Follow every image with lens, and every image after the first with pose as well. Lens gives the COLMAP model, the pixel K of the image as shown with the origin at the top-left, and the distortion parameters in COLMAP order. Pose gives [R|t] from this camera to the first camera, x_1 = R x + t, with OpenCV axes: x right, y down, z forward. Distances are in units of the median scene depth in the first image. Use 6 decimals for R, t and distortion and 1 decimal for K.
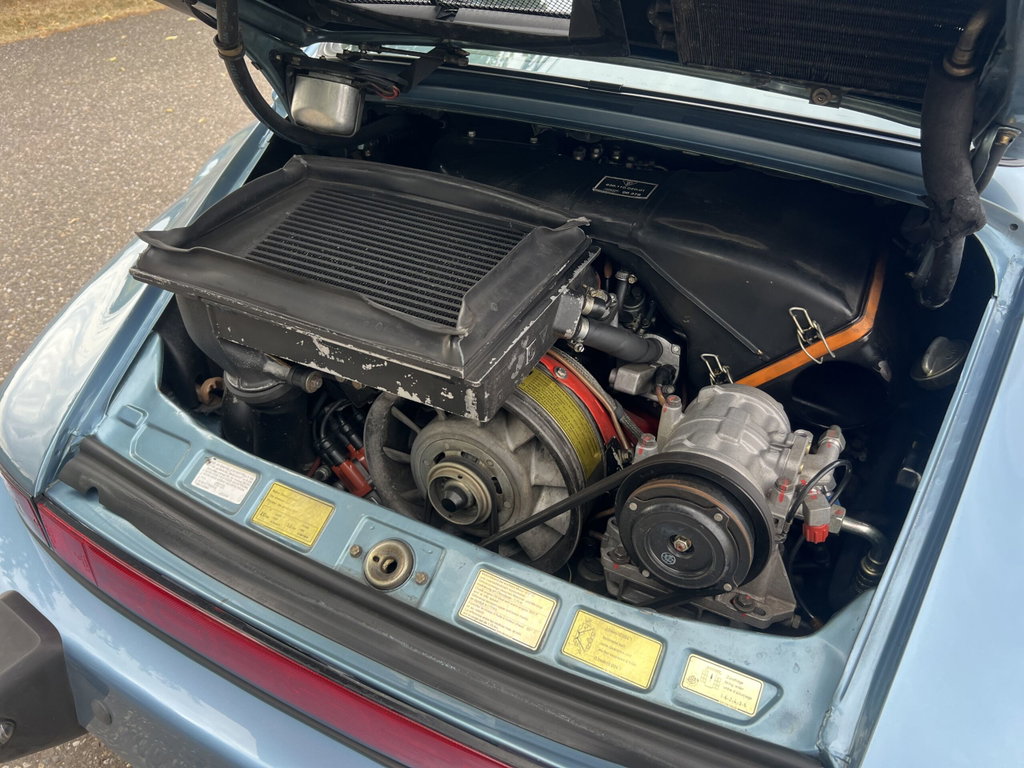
lens RADIAL K [[769.0, 0, 521.0], [0, 769.0, 381.0], [0, 0, 1]] dist [0.046919, -0.055451]
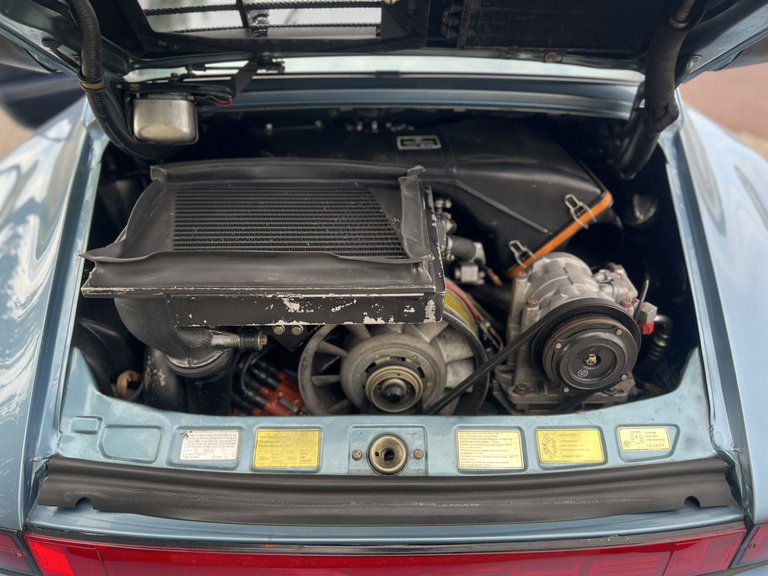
lens RADIAL K [[575.5, 0, 381.6], [0, 575.5, 290.3], [0, 0, 1]] dist [0.049599, -0.057467]
pose [[0.888071, -0.268299, 0.373290, -0.438206], [0.277748, 0.960205, 0.029367, -0.050332], [-0.366314, 0.077601, 0.927250, 0.092687]]
